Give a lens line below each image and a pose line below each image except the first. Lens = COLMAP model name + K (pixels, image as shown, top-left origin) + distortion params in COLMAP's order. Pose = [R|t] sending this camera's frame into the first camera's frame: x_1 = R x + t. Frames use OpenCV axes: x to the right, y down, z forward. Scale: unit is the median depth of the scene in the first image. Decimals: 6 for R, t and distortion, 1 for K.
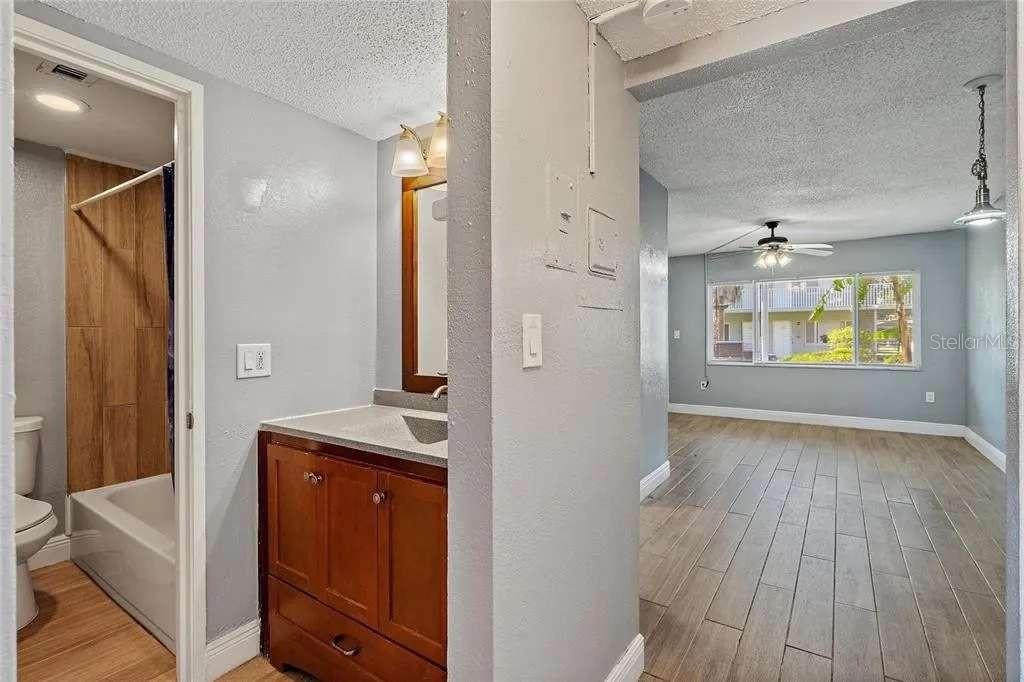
lens RADIAL K [[473.8, 0, 512.9], [0, 473.8, 337.1], [0, 0, 1]] dist [-0.003643, 0.000603]
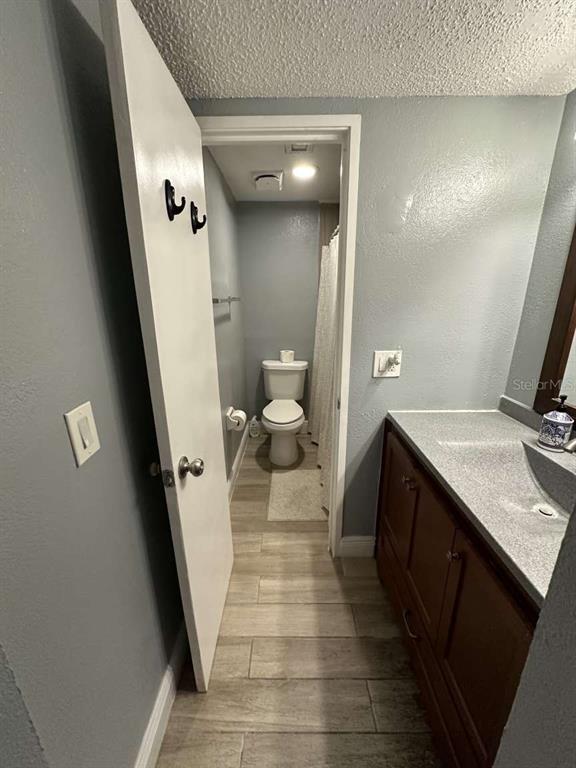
lens RADIAL K [[303.2, 0, 288.0], [0, 303.2, 384.0], [0, 0, 1]] dist [0.000563, -0.000043]
pose [[0.560562, 0.229855, -0.795573, -0.049867], [-0.004435, 0.961526, 0.274678, -0.115211], [0.828100, -0.150446, 0.540015, 0.347346]]
